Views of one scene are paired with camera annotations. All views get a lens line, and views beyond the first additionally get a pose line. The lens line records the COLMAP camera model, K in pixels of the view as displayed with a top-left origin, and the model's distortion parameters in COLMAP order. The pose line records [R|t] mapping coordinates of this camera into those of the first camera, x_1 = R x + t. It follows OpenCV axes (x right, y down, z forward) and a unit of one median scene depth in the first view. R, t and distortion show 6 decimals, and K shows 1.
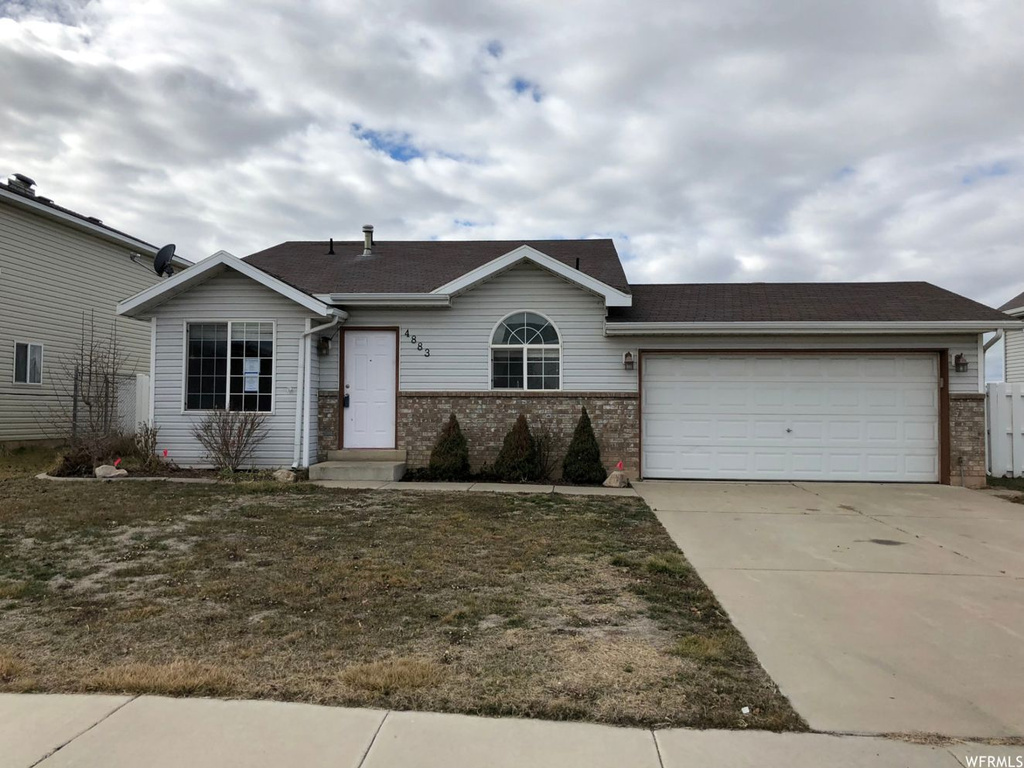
lens RADIAL K [[858.5, 0, 519.4], [0, 858.5, 378.9], [0, 0, 1]] dist [0.013274, -0.010386]
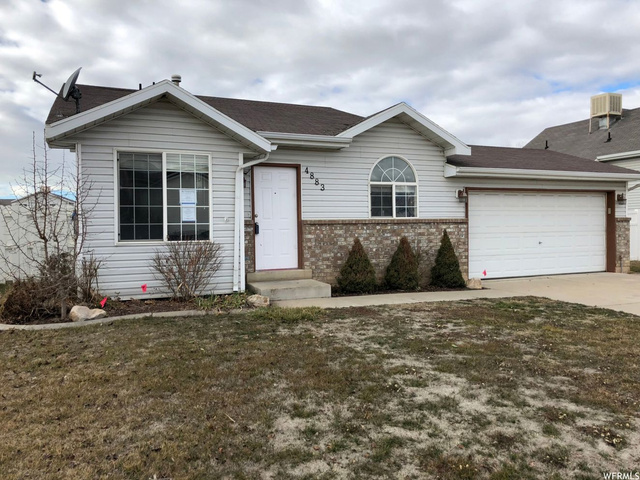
lens RADIAL K [[536.5, 0, 309.0], [0, 536.5, 249.2], [0, 0, 1]] dist [0.013274, -0.010386]
pose [[0.874758, -0.037171, 0.483133, -0.495546], [-0.000689, 0.996957, 0.077952, -0.002648], [-0.484560, -0.068522, 0.872070, 0.359322]]
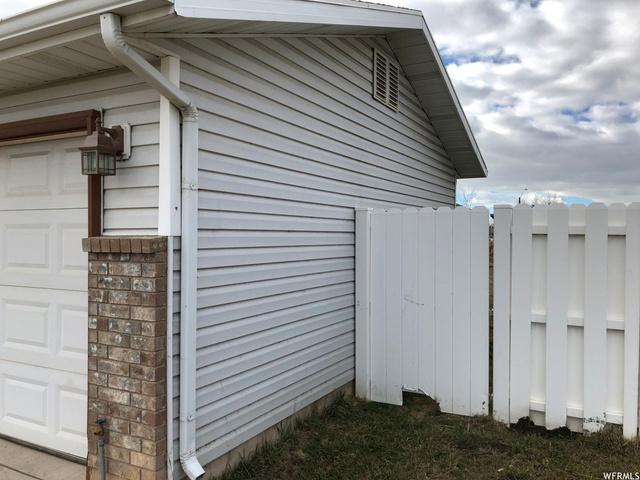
lens RADIAL K [[536.5, 0, 319.5], [0, 536.5, 243.0], [0, 0, 1]] dist [0.013274, -0.010386]
pose [[0.908217, -0.003934, -0.418481, 0.645268], [0.023614, 0.998845, 0.041857, 0.011417], [0.417833, -0.047897, 0.907260, 0.794242]]
